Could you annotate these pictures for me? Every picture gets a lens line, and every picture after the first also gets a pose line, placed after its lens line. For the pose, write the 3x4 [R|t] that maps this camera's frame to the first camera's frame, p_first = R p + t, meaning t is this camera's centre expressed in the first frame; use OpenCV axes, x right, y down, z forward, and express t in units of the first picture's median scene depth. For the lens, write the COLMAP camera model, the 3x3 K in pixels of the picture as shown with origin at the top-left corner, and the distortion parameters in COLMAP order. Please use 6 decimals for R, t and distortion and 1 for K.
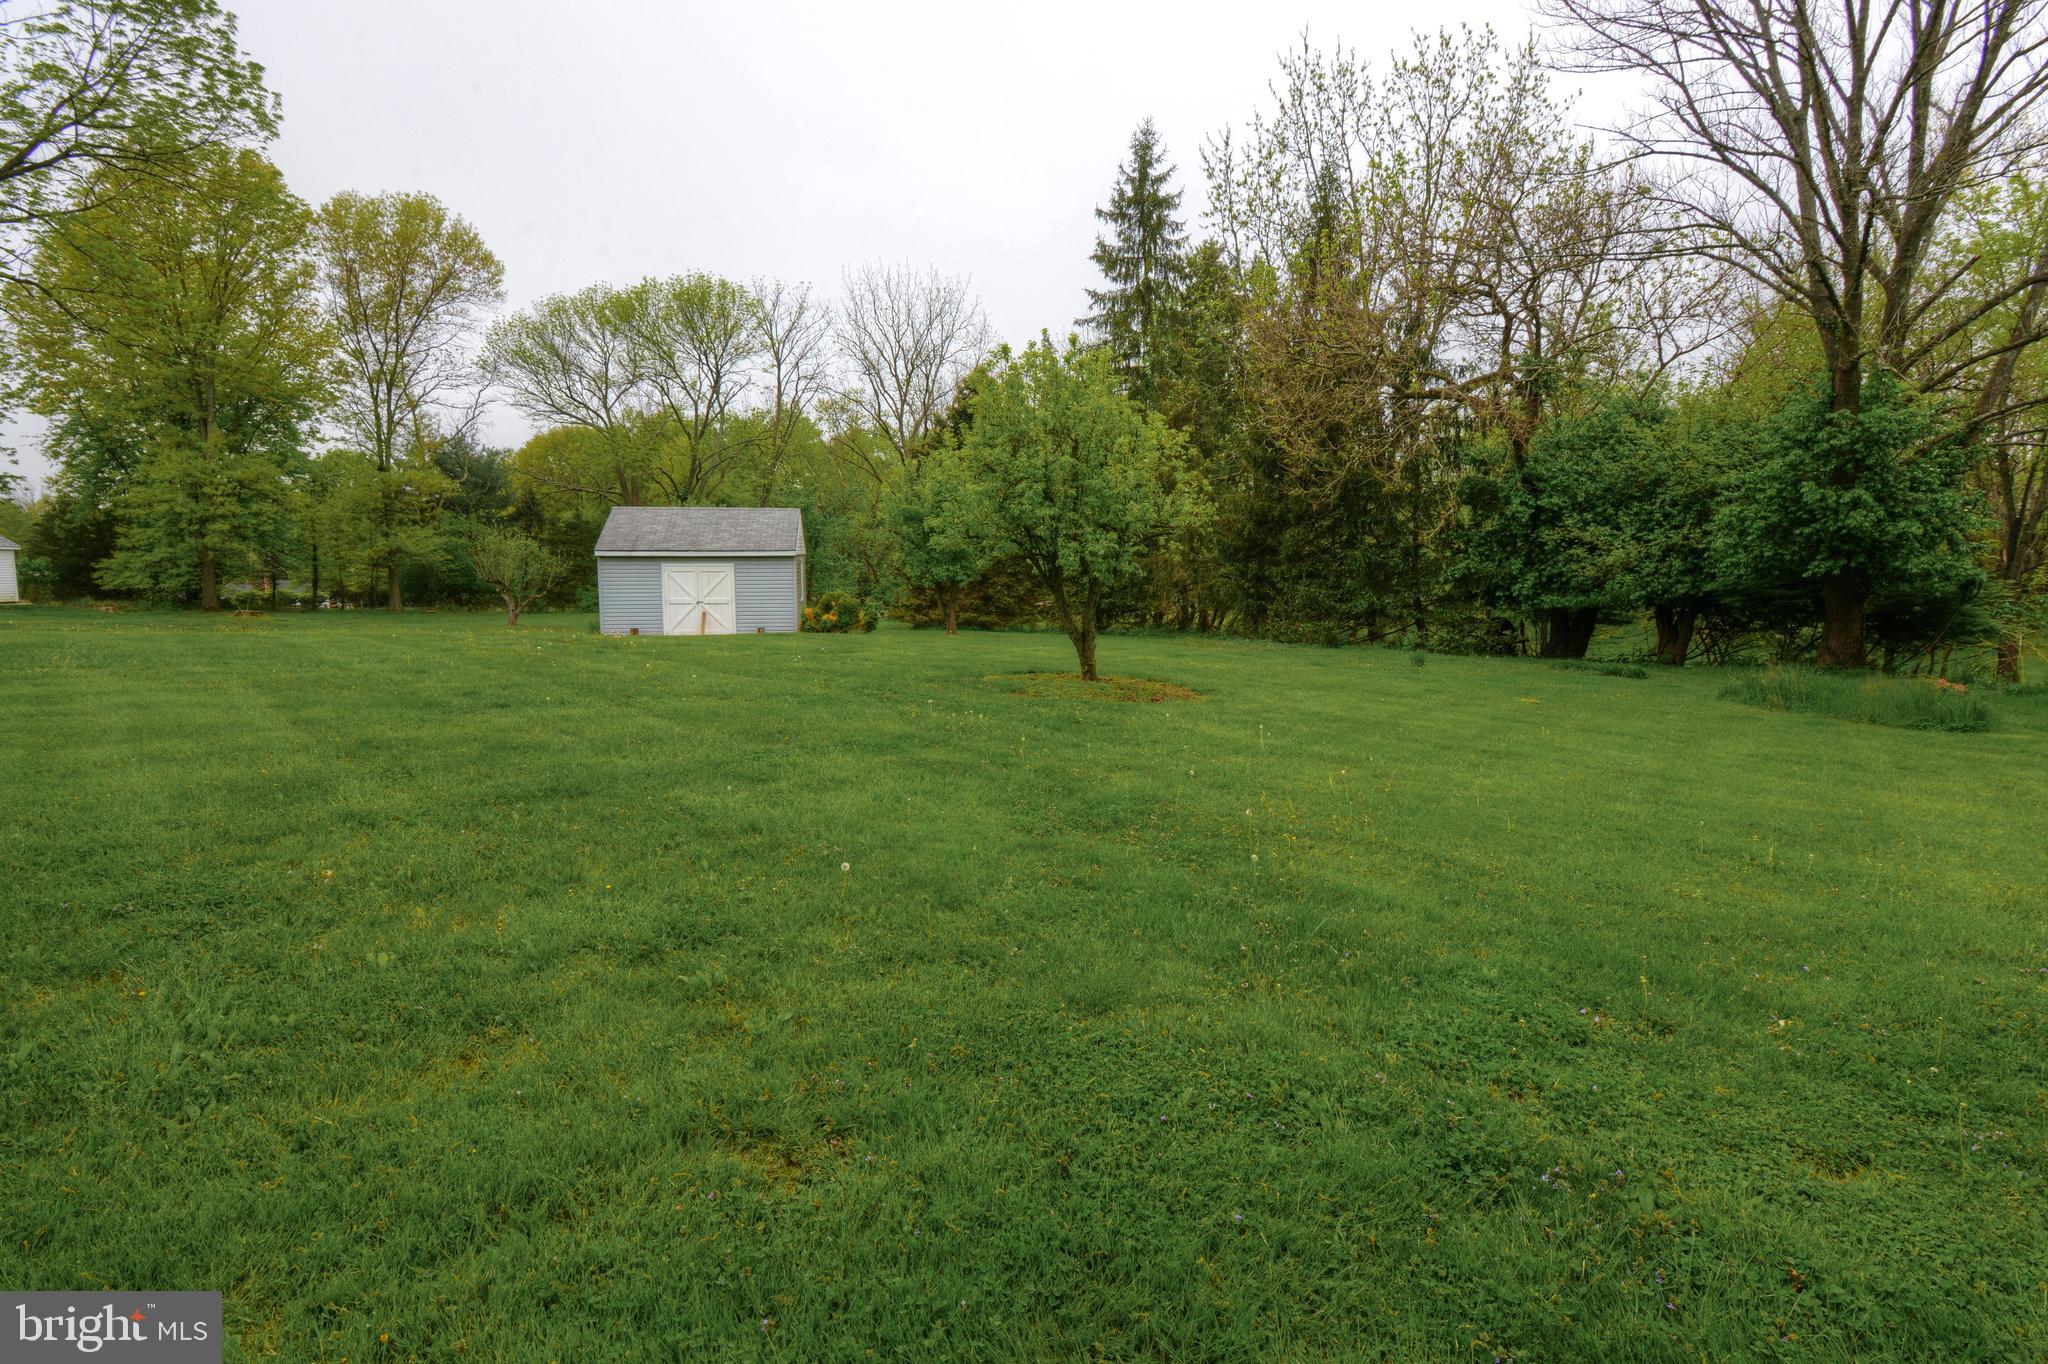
lens RADIAL K [[991.6, 0, 972.2], [0, 991.6, 652.1], [0, 0, 1]] dist [0.012798, 0.000667]
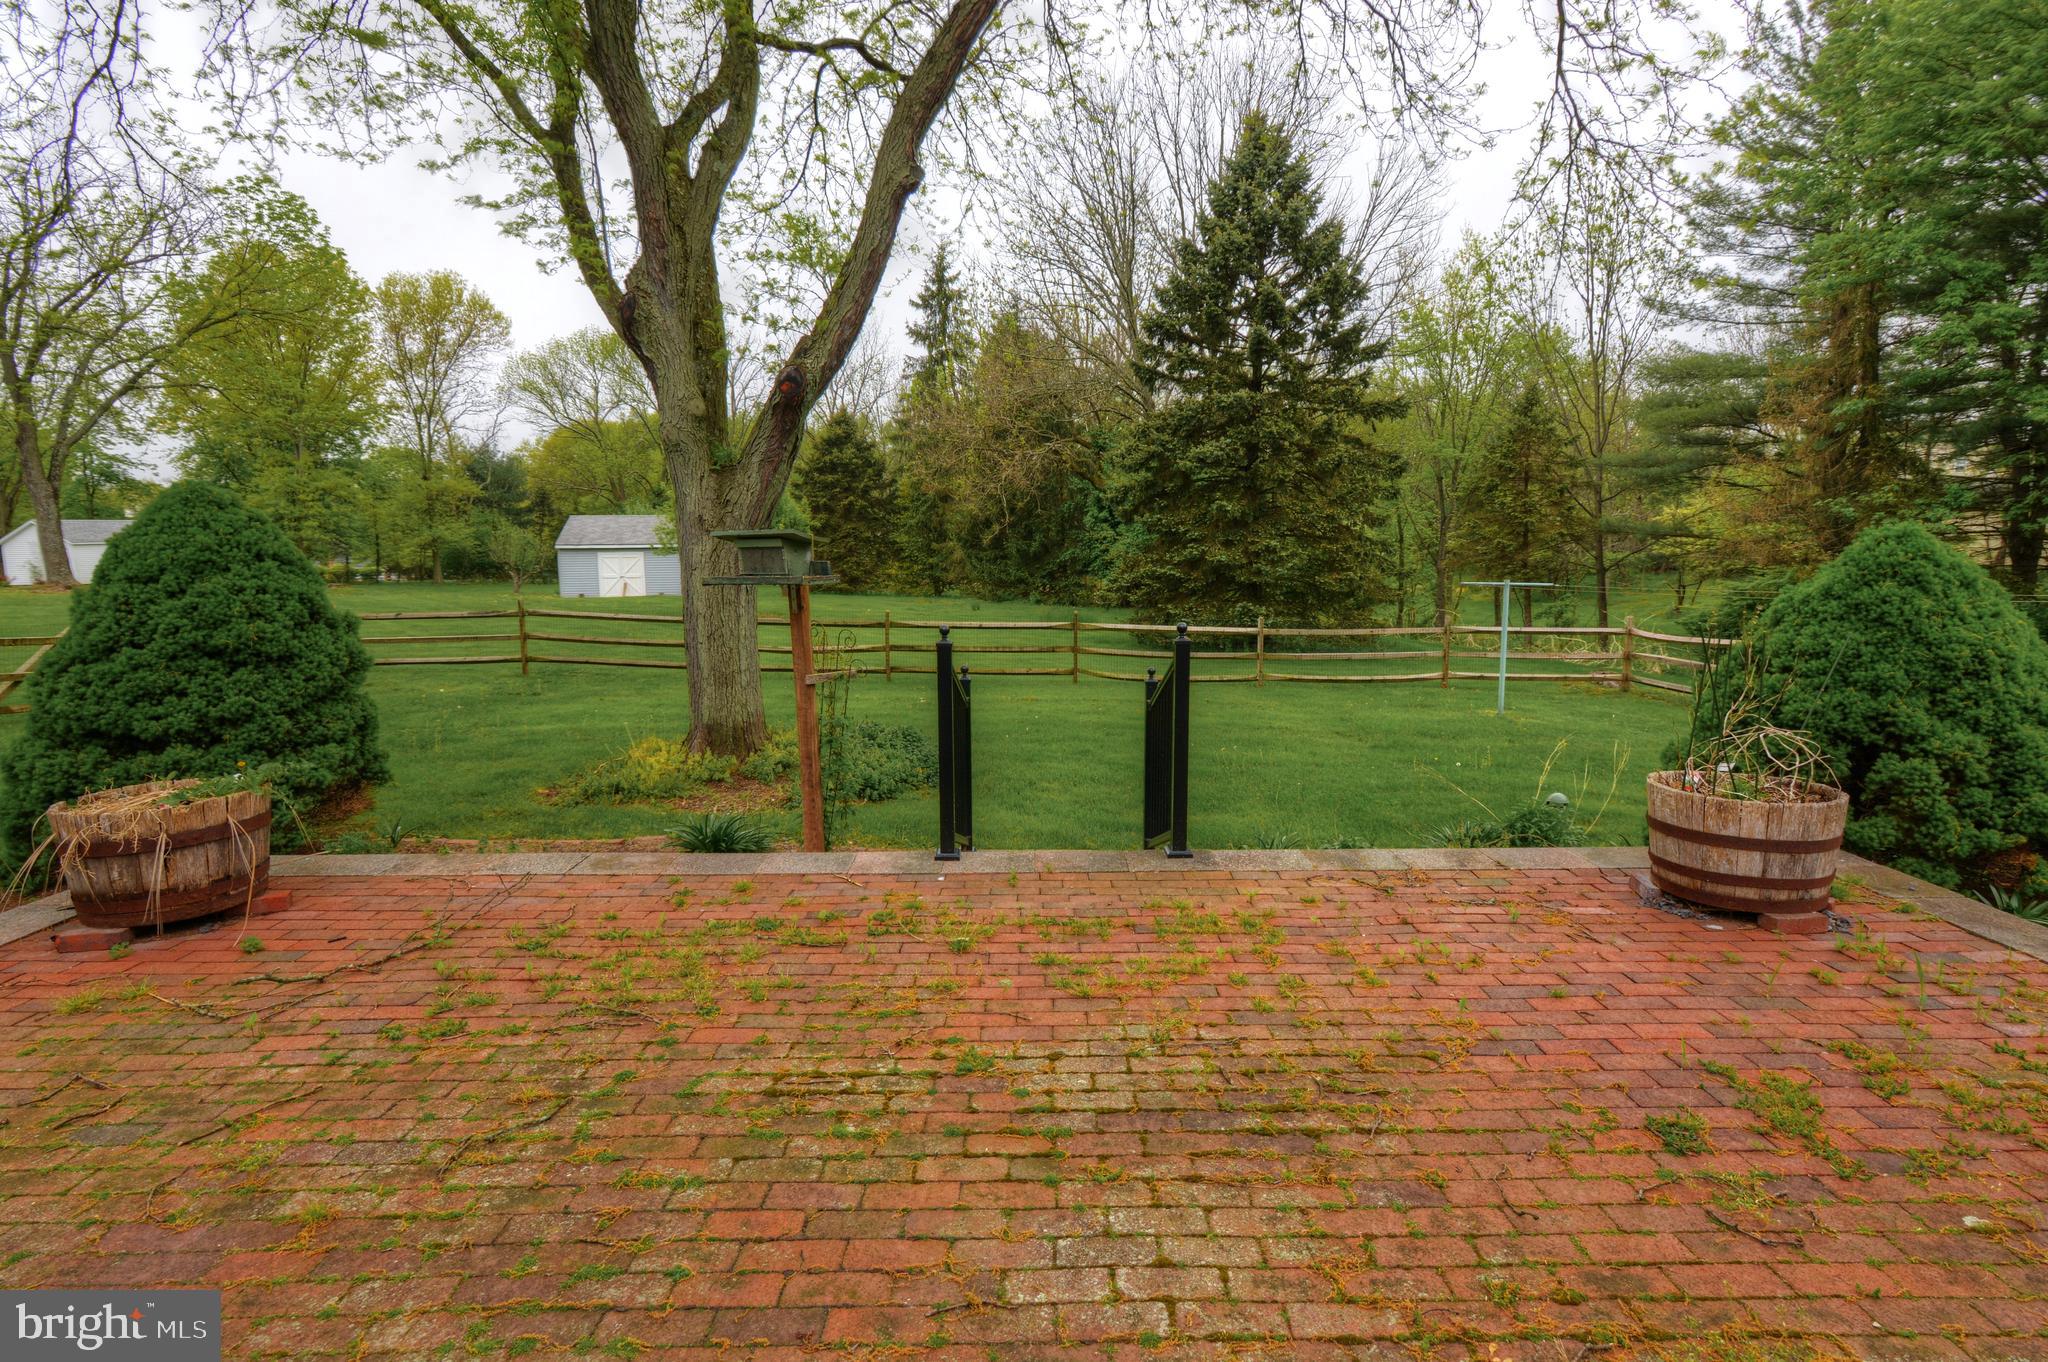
lens RADIAL K [[996.9, 0, 1020.4], [0, 996.9, 666.0], [0, 0, 1]] dist [-0.005782, -0.002099]
pose [[0.999968, -0.007286, -0.003297, 0.215888], [0.007434, 0.998858, 0.047187, 0.013451], [0.002949, -0.047210, 0.998881, -0.354093]]
